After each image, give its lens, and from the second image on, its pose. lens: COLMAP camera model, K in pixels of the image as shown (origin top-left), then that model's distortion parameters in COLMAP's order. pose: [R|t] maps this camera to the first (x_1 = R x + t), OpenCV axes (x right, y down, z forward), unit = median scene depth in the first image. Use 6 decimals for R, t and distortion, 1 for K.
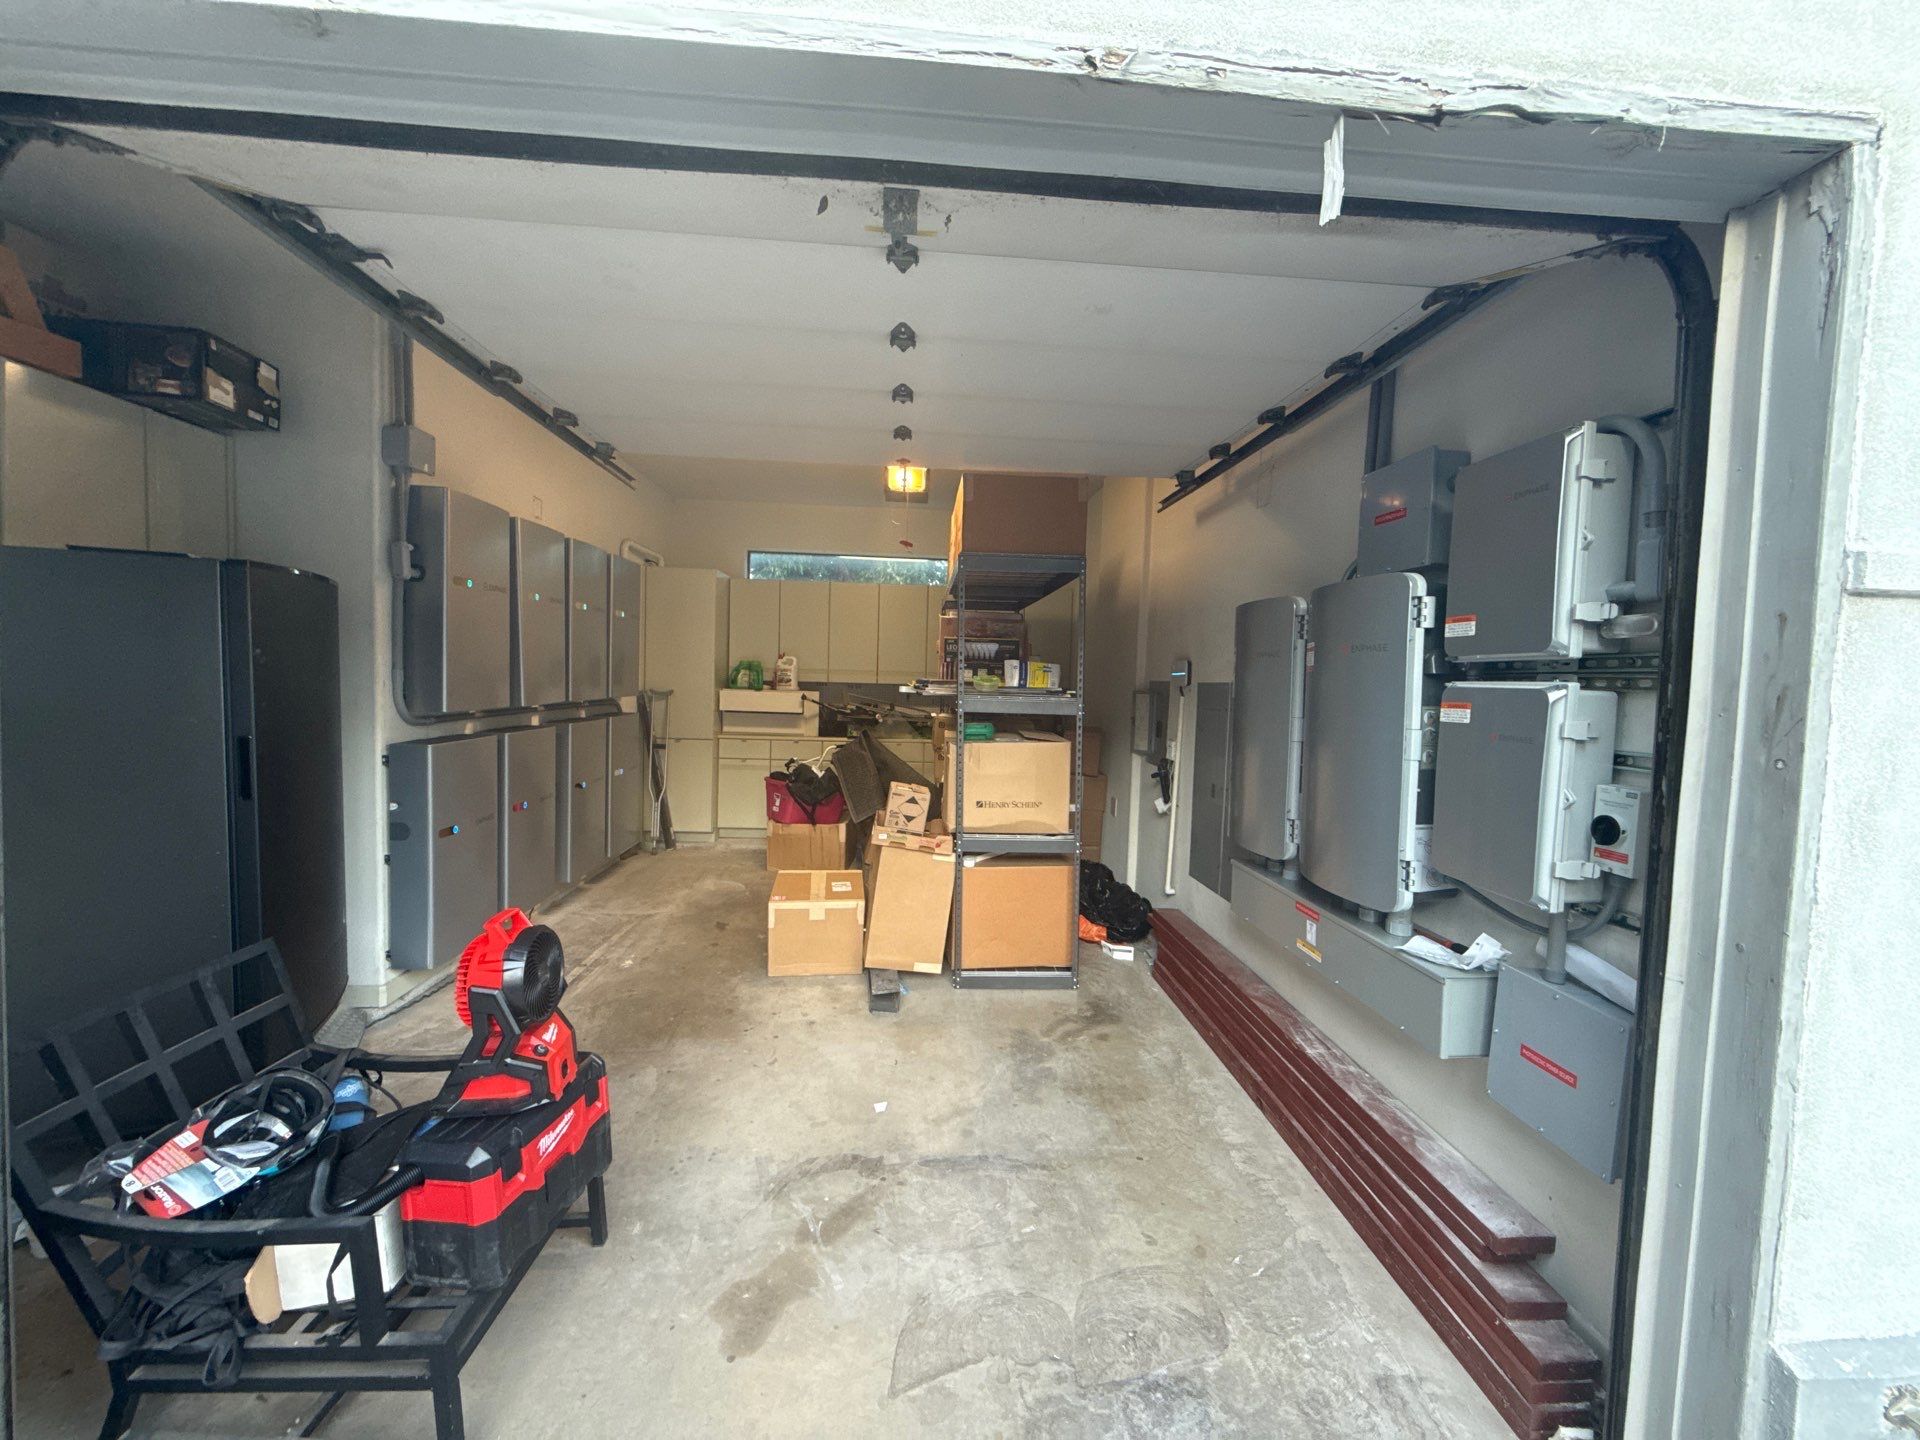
lens RADIAL K [[769.7, 0, 960.0], [0, 769.7, 720.0], [0, 0, 1]] dist [0.002537, 0.000180]
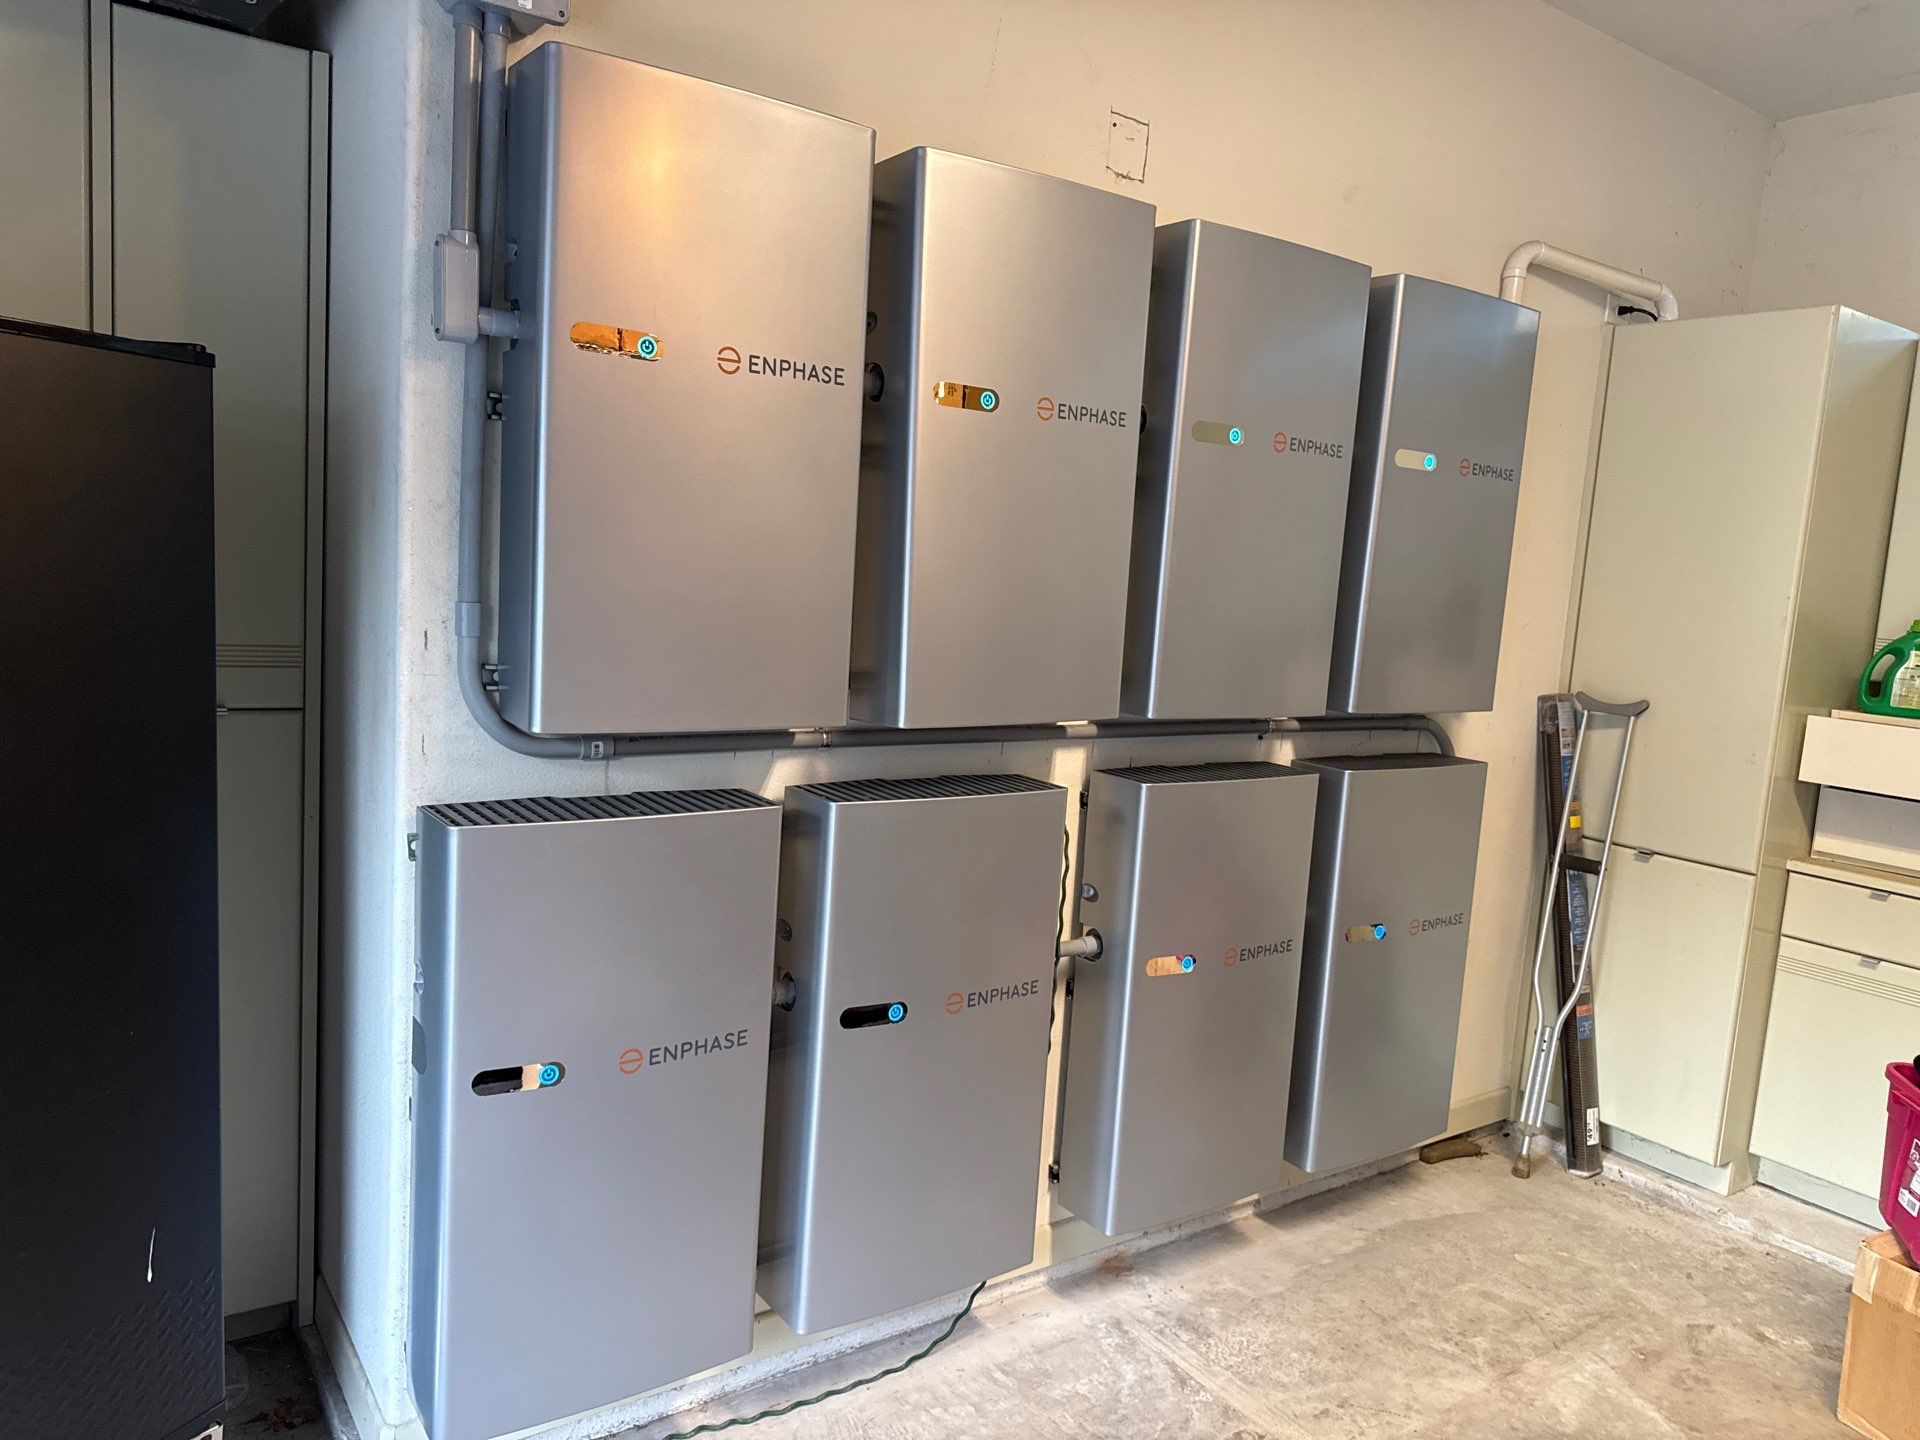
lens RADIAL K [[1287.0, 0, 960.0], [0, 1287.0, 775.8], [0, 0, 1]] dist [-0.000382, -0.005011]
pose [[0.499838, 0.115184, -0.858426, -0.155031], [-0.084025, 0.992891, 0.084302, -0.094571], [0.862034, 0.029992, 0.505963, 1.543608]]
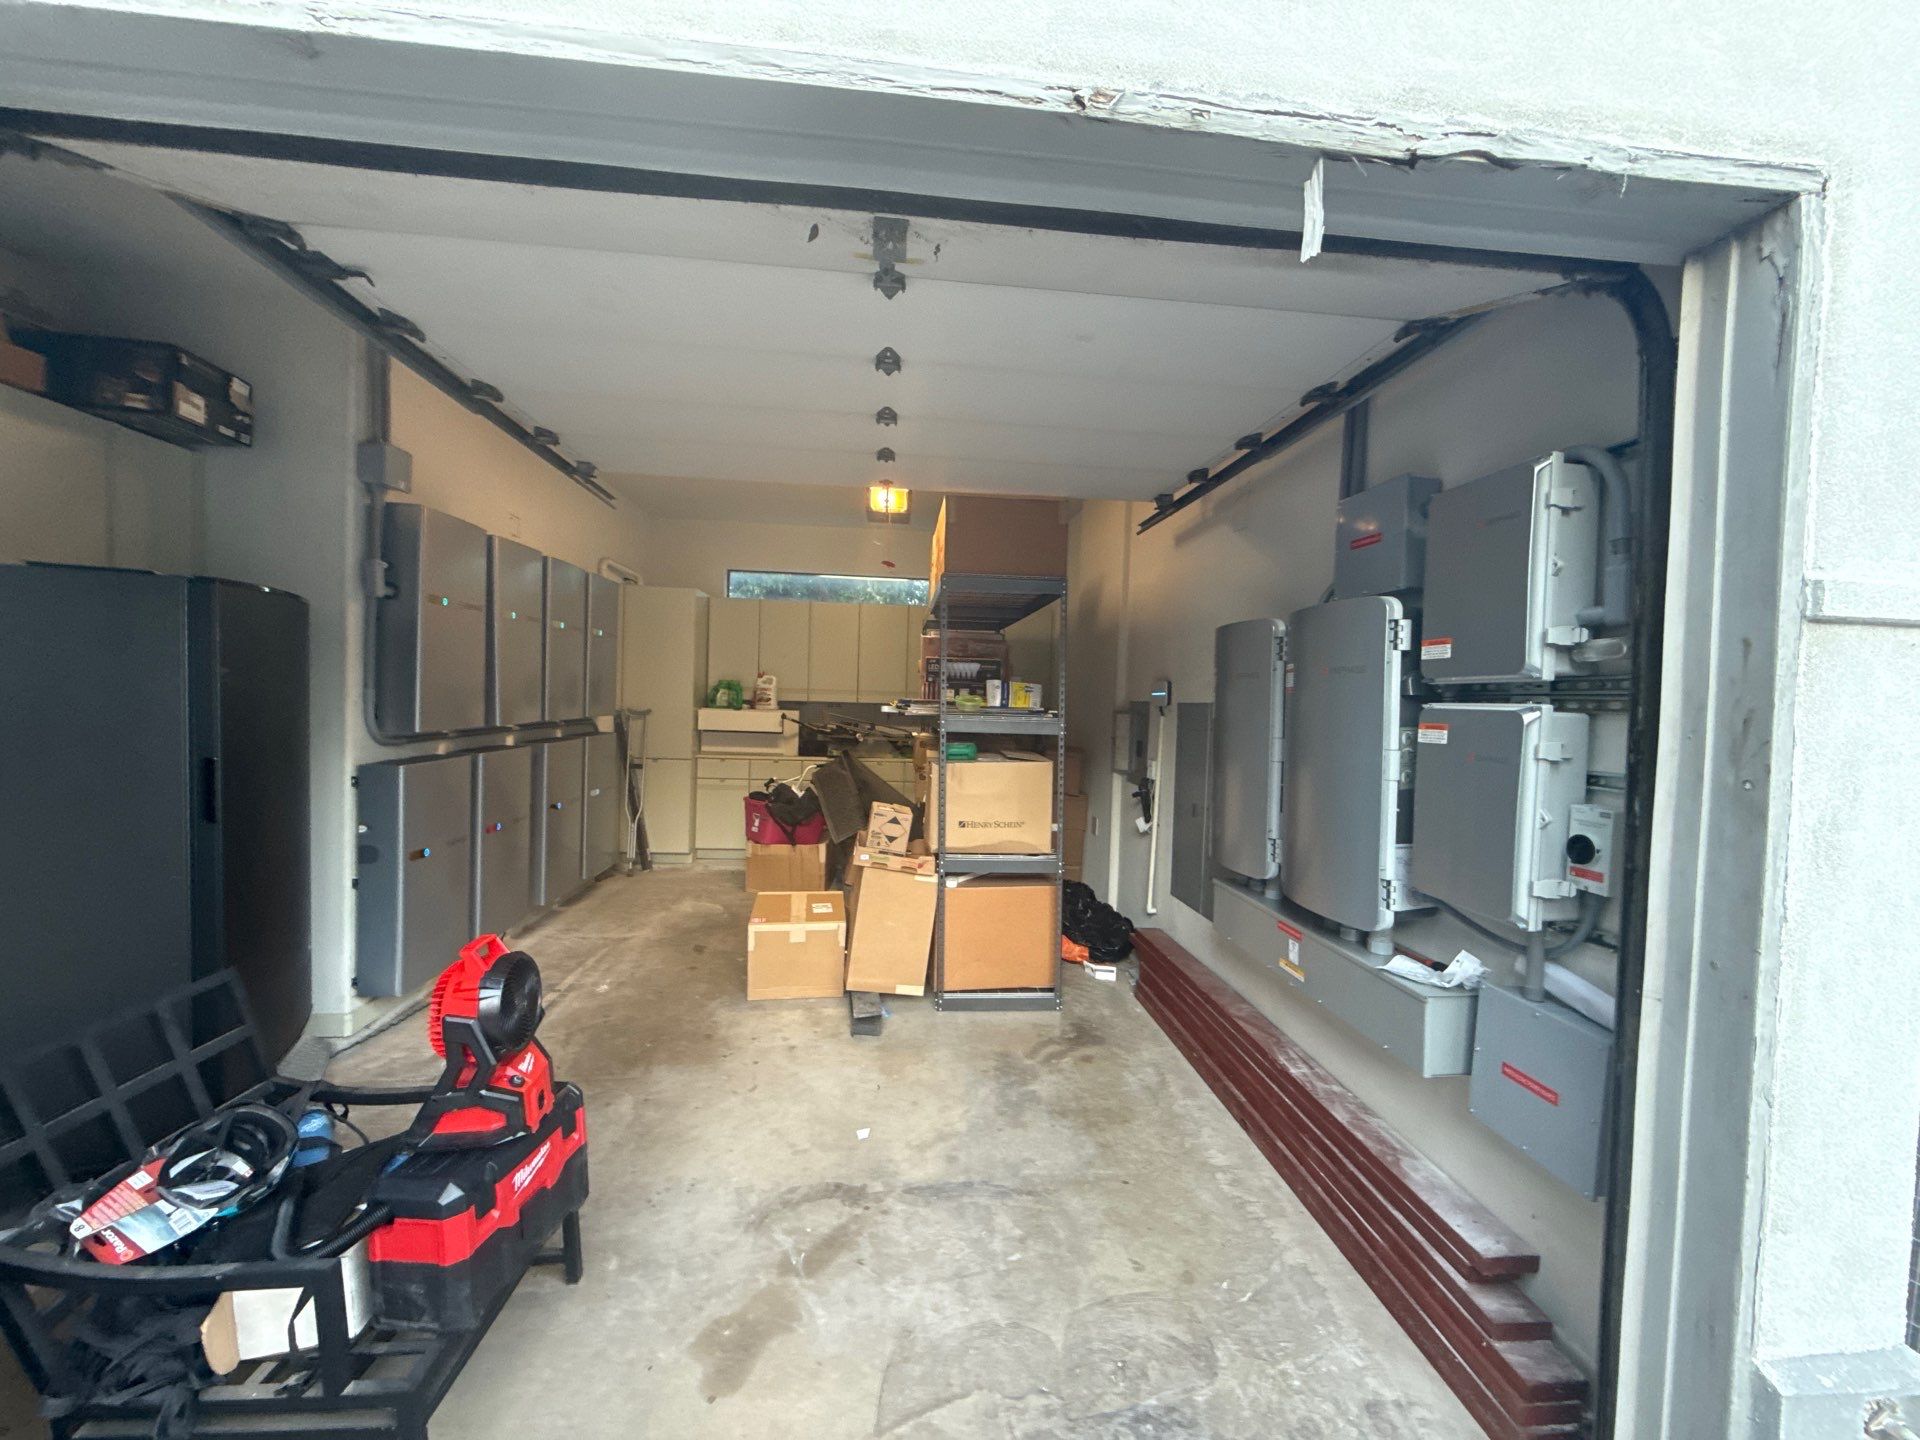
lens RADIAL K [[769.7, 0, 960.0], [0, 769.7, 720.0], [0, 0, 1]] dist [0.002537, 0.000180]
pose [[0.999612, 0.000165, 0.027846, -0.010002], [0.000503, 0.999712, -0.024000, -0.003515], [-0.027842, 0.024004, 0.999324, -0.000212]]
